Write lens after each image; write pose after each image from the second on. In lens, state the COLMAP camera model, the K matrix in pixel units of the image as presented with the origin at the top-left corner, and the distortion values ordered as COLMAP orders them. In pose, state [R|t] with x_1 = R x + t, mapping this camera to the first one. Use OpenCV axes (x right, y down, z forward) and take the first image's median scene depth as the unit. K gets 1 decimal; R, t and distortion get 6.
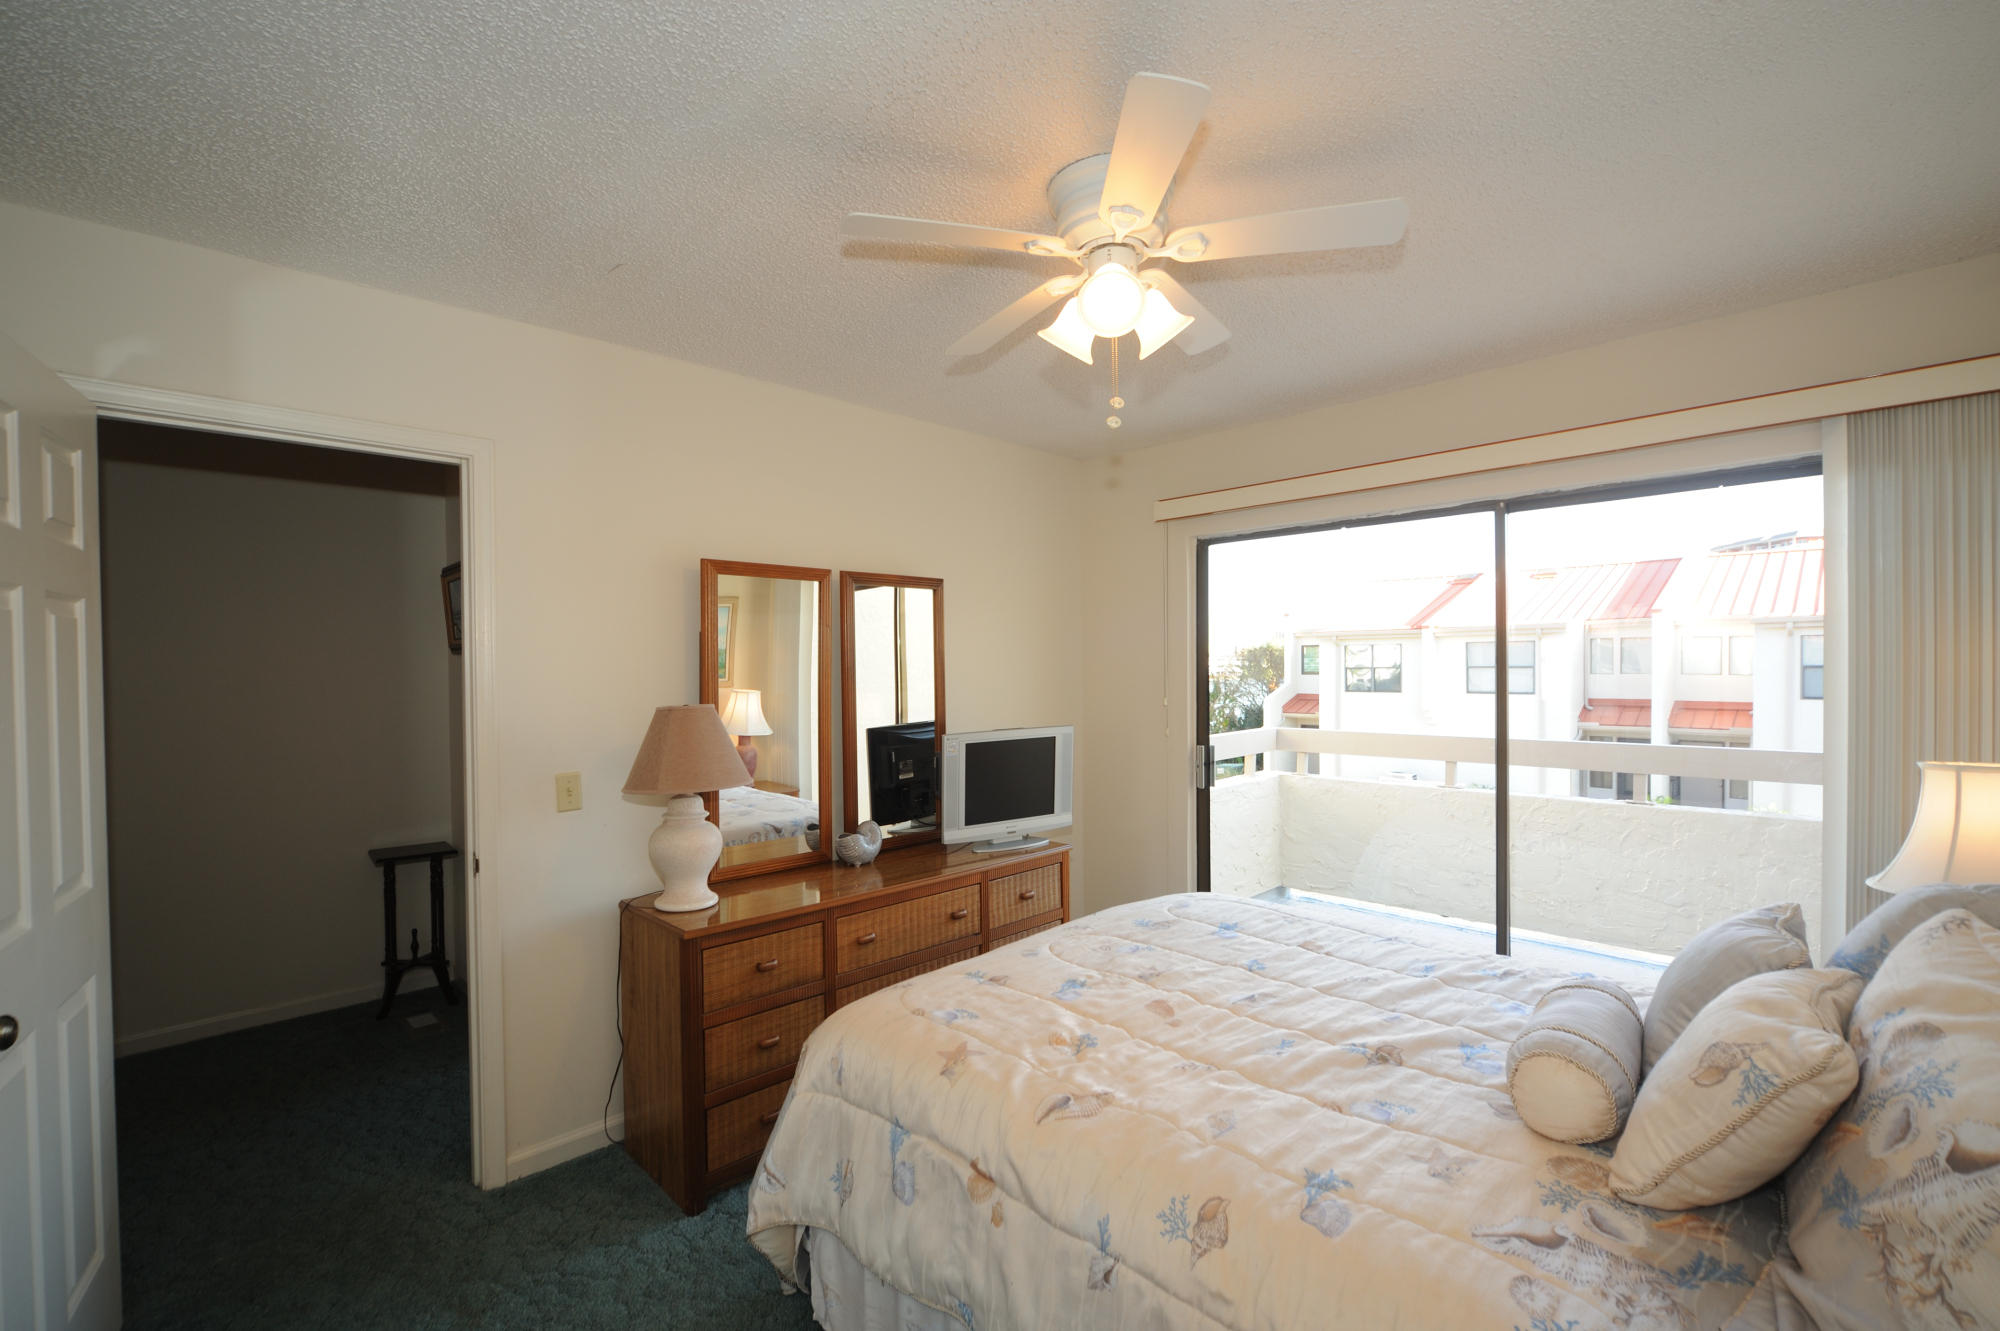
lens RADIAL K [[863.0, 0, 1000.0], [0, 863.0, 665.5], [0, 0, 1]] dist [-0.018530, -0.000253]
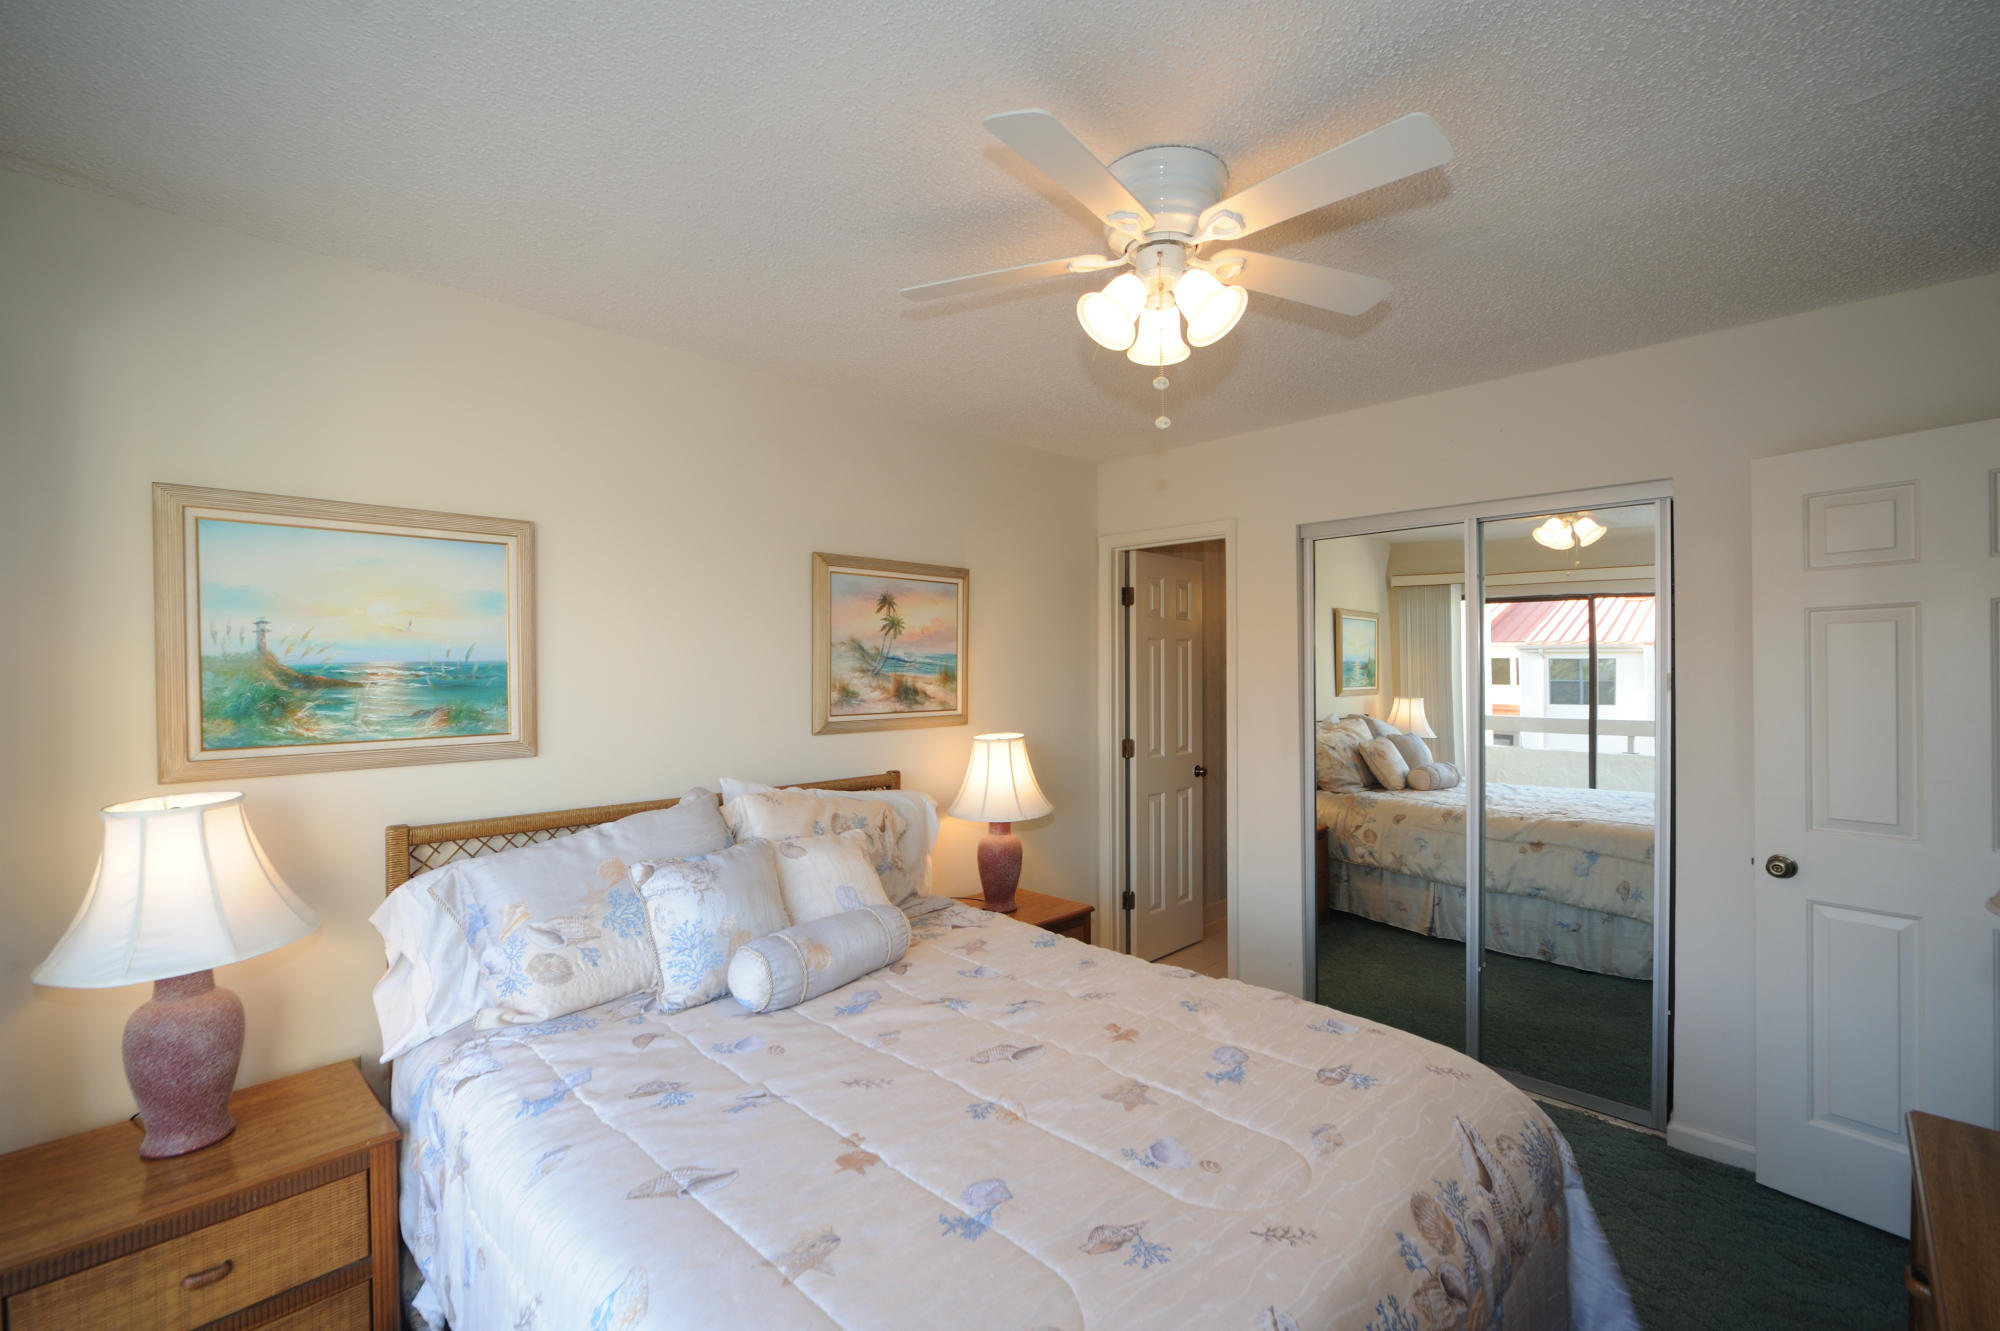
lens RADIAL K [[843.5, 0, 1000.0], [0, 843.5, 665.5], [0, 0, 1]] dist [-0.000413, -0.000111]
pose [[-0.999806, 0.014590, -0.013267, 0.312401], [0.014639, 0.999886, -0.003597, -0.005846], [0.013213, -0.003790, -0.999906, 1.835752]]
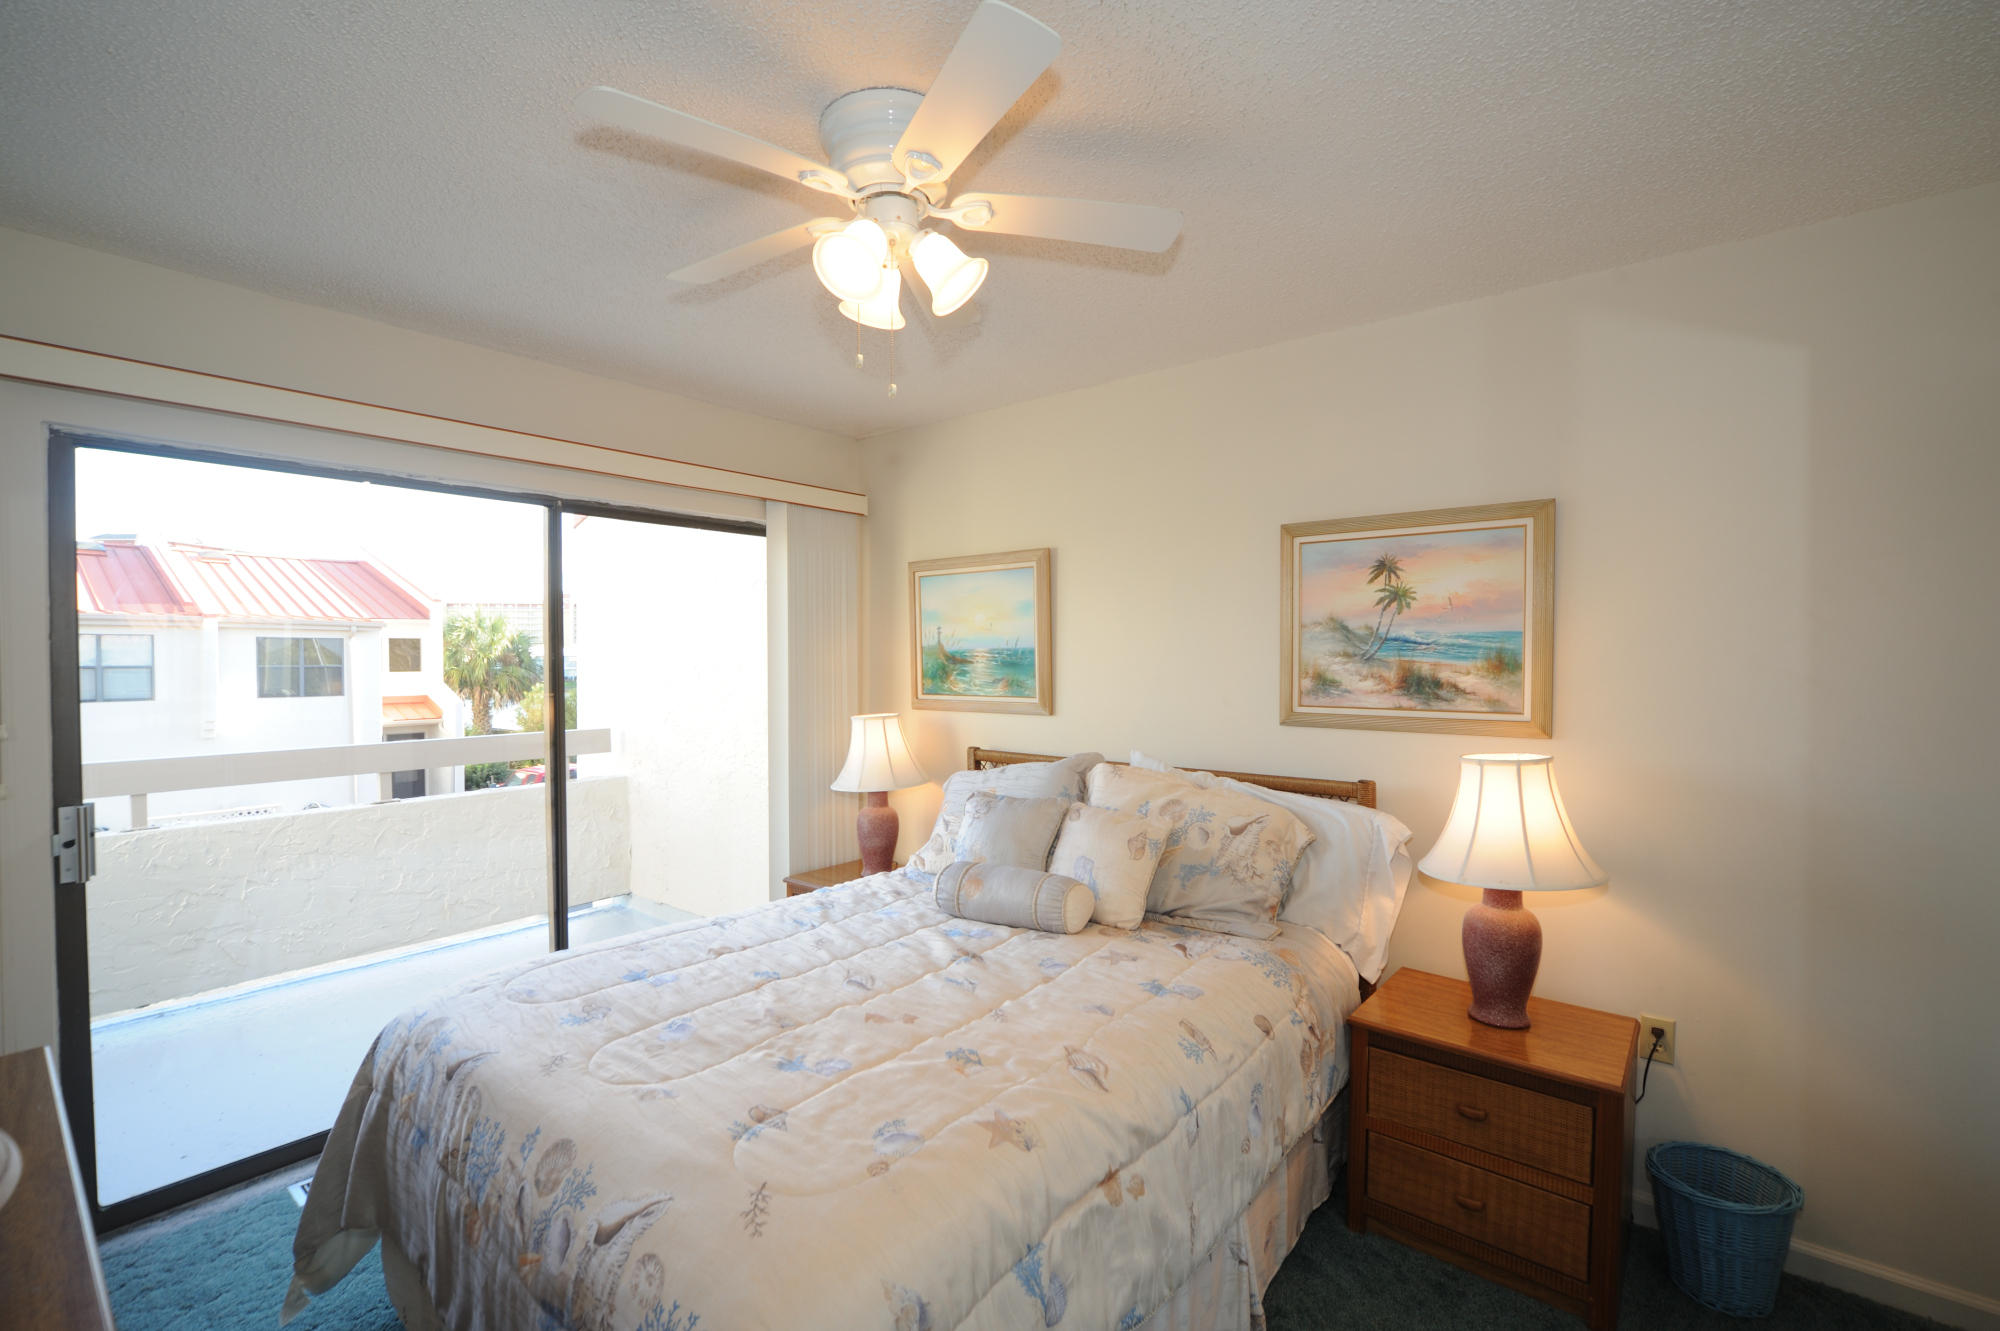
lens RADIAL K [[863.0, 0, 1000.0], [0, 863.0, 665.5], [0, 0, 1]] dist [-0.018530, -0.000253]
pose [[-0.115870, -0.000397, 0.993264, -0.735546], [0.002770, 0.999996, 0.000723, 0.008336], [-0.993261, 0.002835, -0.115868, 0.933171]]
